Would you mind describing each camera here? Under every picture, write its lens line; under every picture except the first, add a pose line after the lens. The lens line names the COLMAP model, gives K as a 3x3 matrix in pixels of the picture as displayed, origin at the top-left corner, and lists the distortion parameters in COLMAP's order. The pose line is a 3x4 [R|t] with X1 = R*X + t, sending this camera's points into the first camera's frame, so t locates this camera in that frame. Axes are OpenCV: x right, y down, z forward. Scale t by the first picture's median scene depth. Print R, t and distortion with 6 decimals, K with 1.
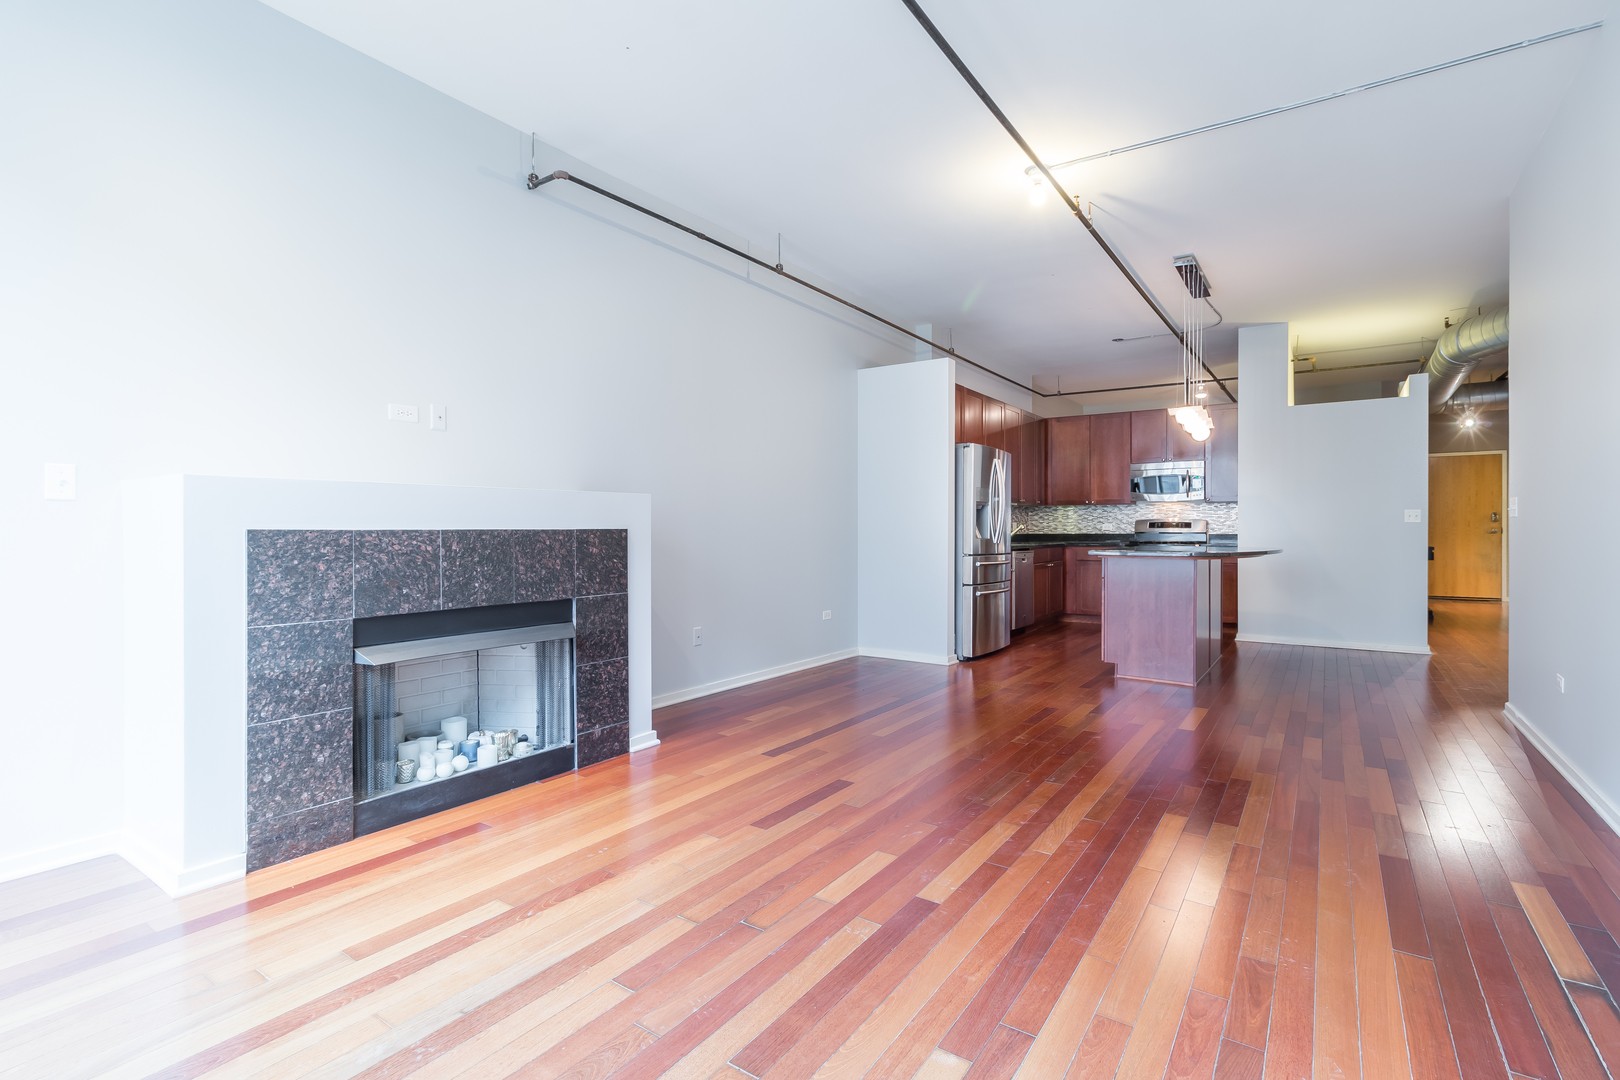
lens RADIAL K [[762.4, 0, 822.9], [0, 762.4, 531.9], [0, 0, 1]] dist [-0.003332, -0.000295]
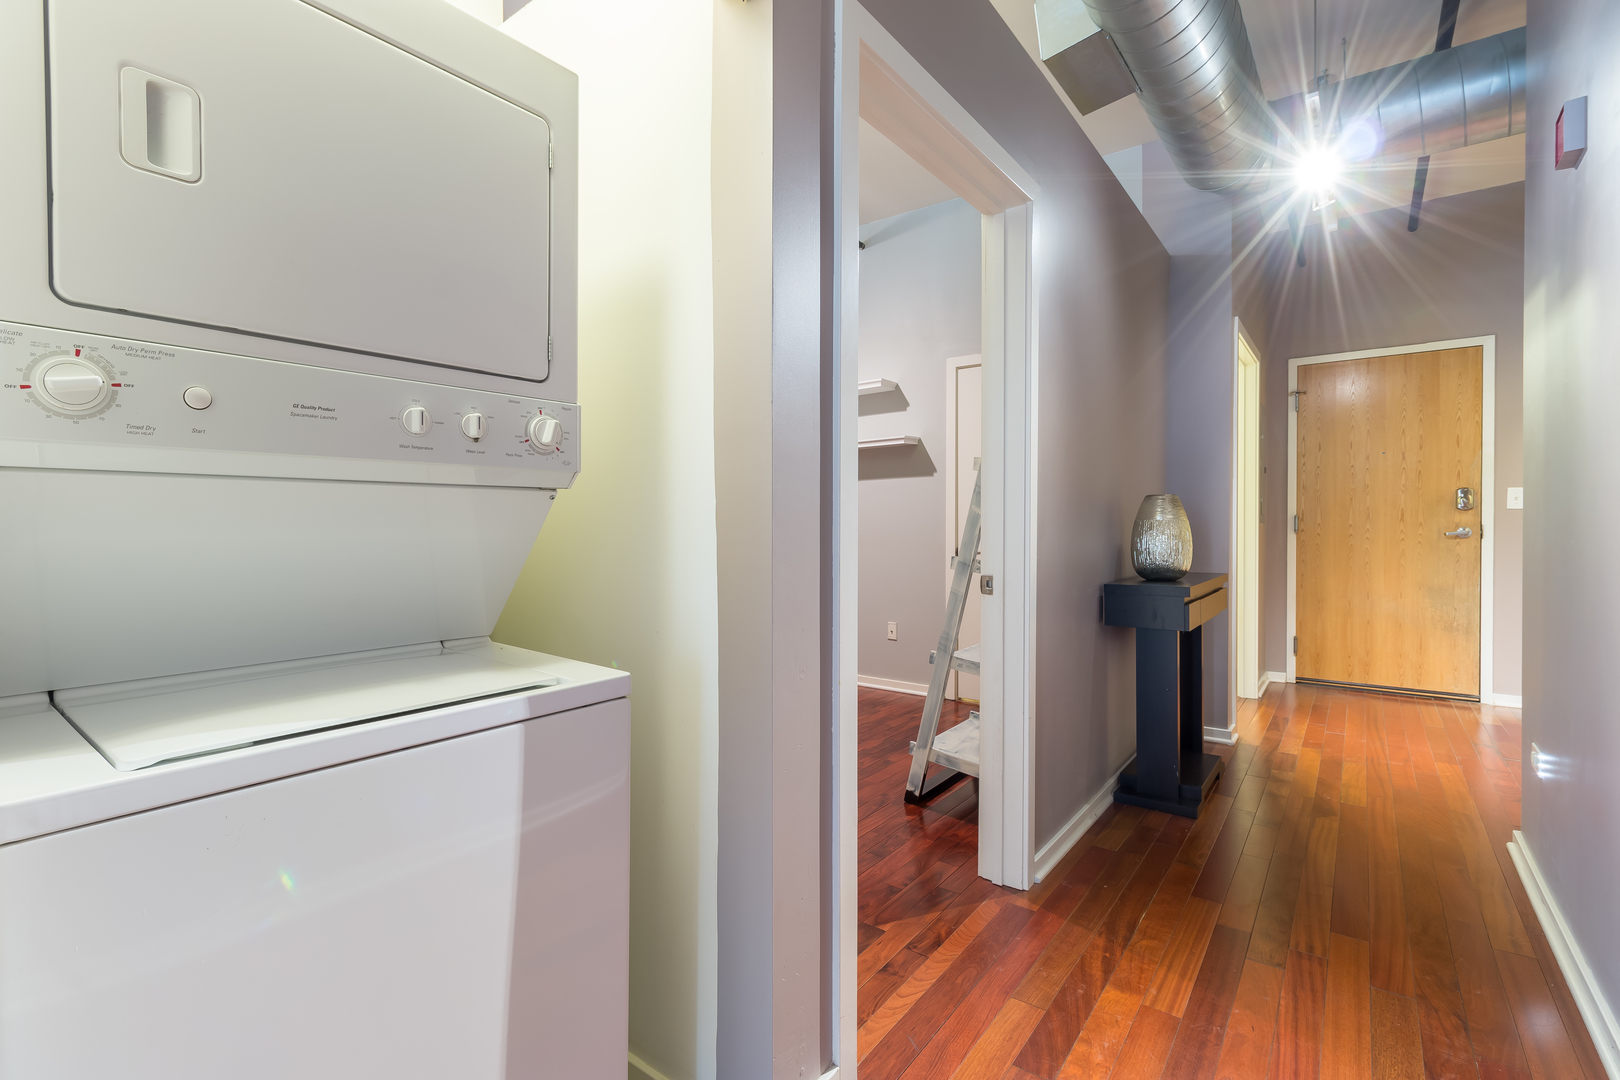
lens RADIAL K [[743.5, 0, 795.3], [0, 743.5, 530.9], [0, 0, 1]] dist [0.000123, 0.000413]
pose [[0.997999, 0.004342, -0.063075, 0.679684], [-0.004174, 0.999987, 0.002785, -0.002287], [0.063086, -0.002516, 0.998005, 0.712991]]
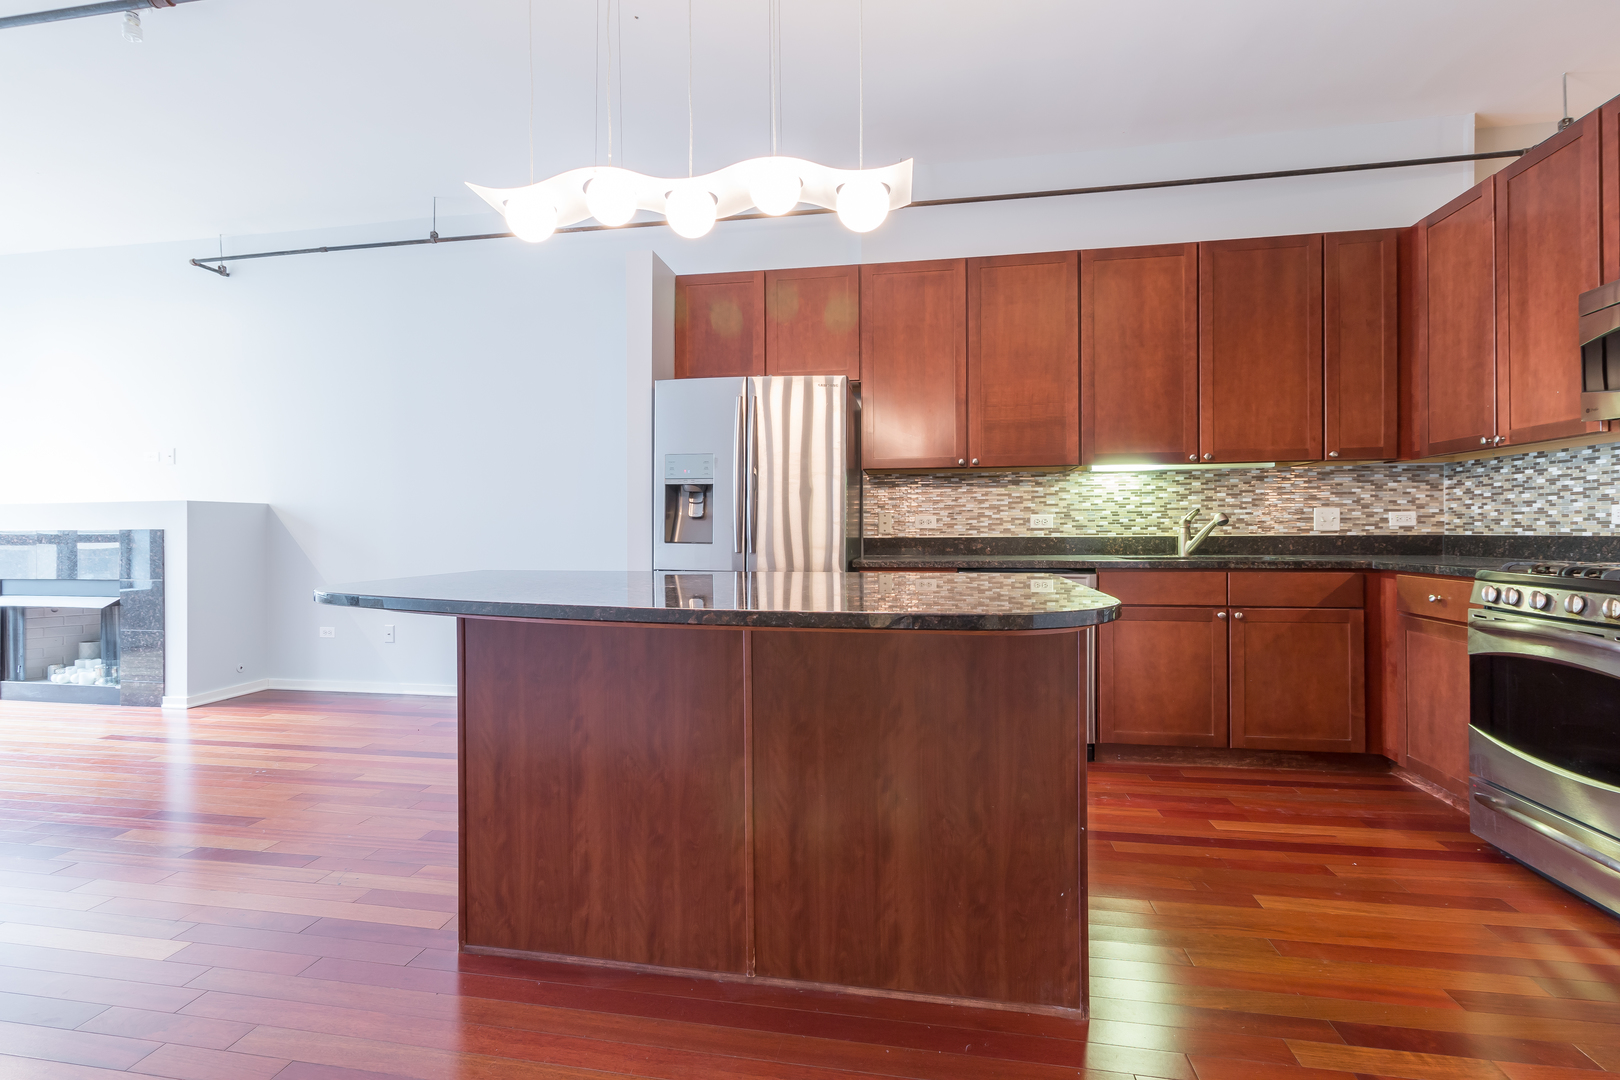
lens RADIAL K [[743.5, 0, 795.3], [0, 743.5, 530.9], [0, 0, 1]] dist [0.000123, 0.000413]
pose [[0.398635, 0.000089, -0.917110, 0.533991], [0.001420, 0.999999, 0.000714, -0.000396], [0.917109, -0.001587, 0.398634, 0.609710]]
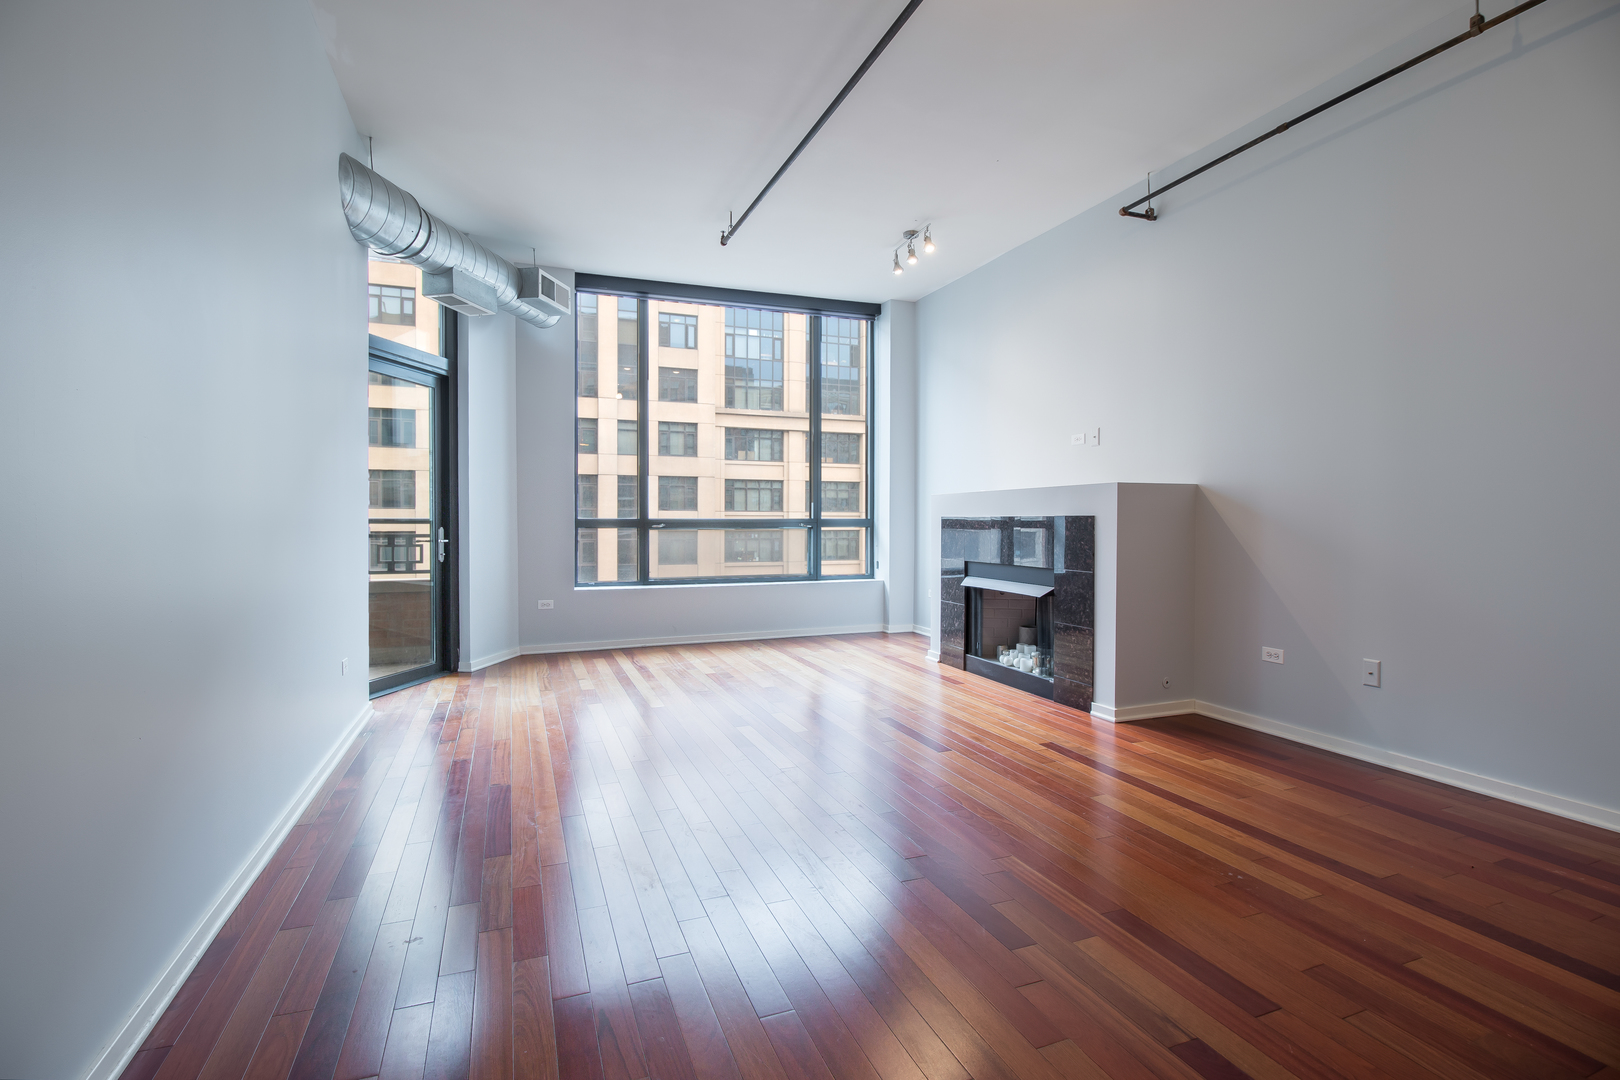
lens RADIAL K [[762.4, 0, 822.9], [0, 762.4, 531.9], [0, 0, 1]] dist [-0.003332, -0.000295]
pose [[-0.557257, 0.014195, -0.830219, 0.374402], [-0.004420, 0.999789, 0.020061, -0.000362], [0.830328, 0.014849, -0.557077, 0.538003]]
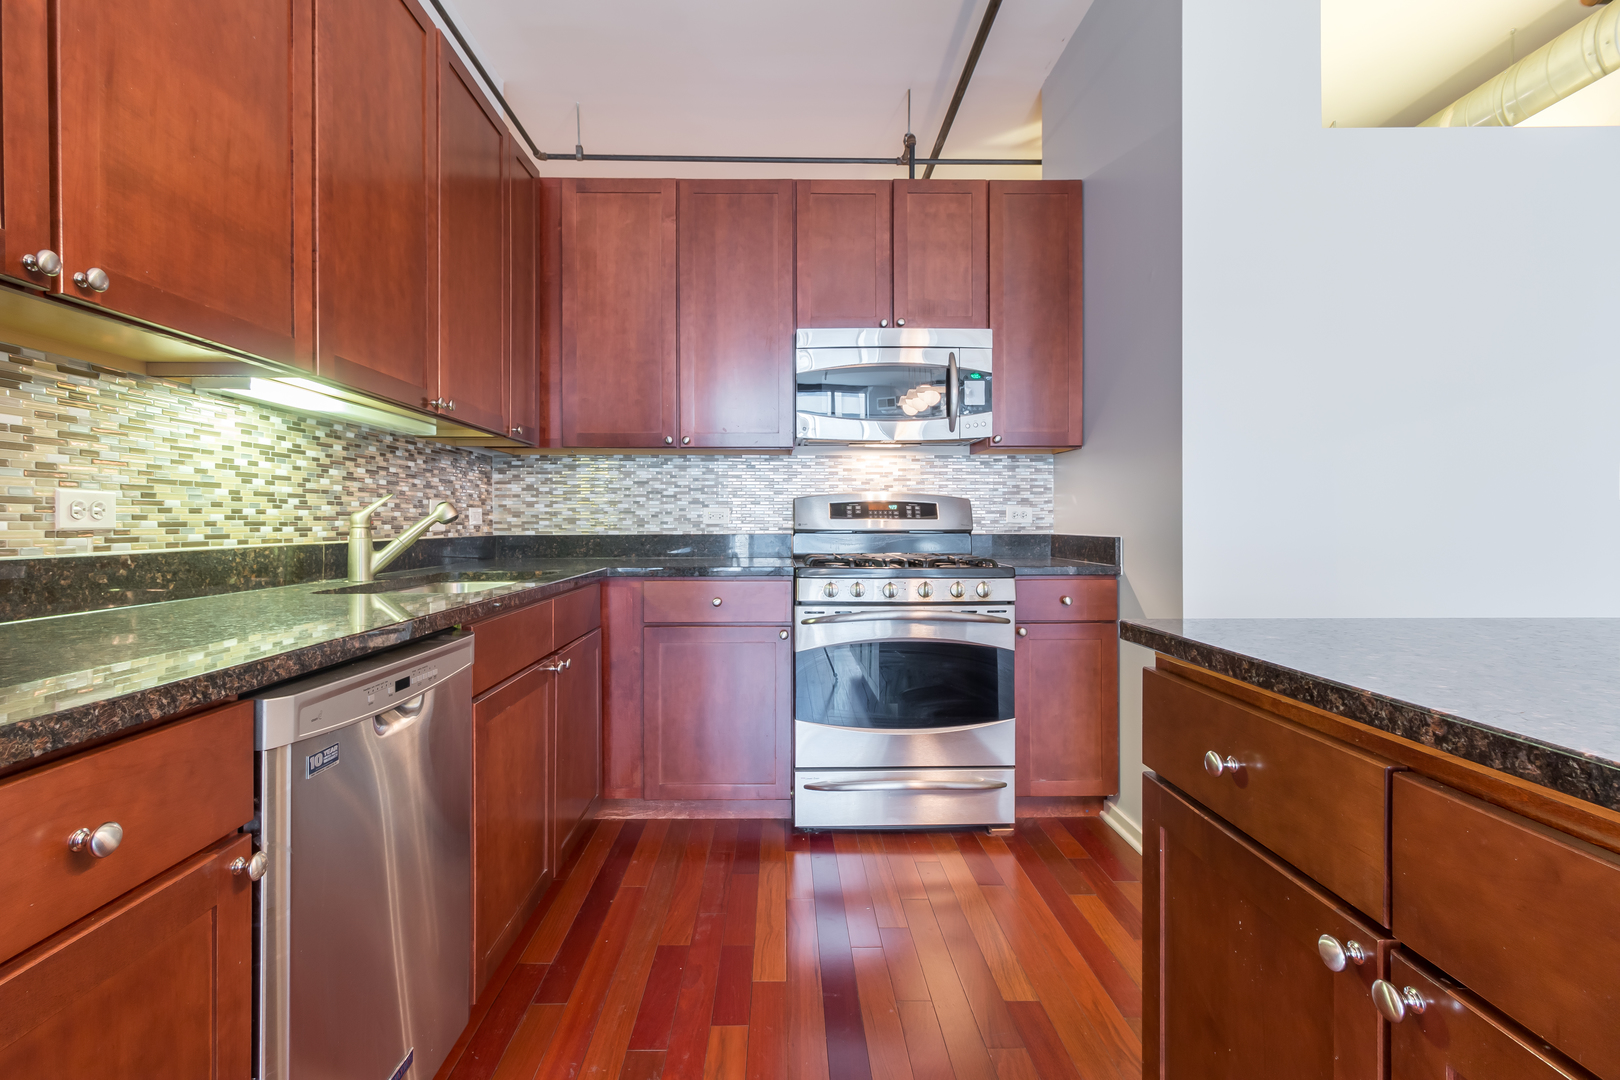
lens RADIAL K [[747.9, 0, 798.6], [0, 747.9, 518.6], [0, 0, 1]] dist [0.000308, 0.000342]
pose [[0.822922, 0.002014, 0.568151, 0.213326], [0.003218, 0.999961, -0.008206, -0.002063], [-0.568145, 0.008581, 0.822883, 0.717656]]
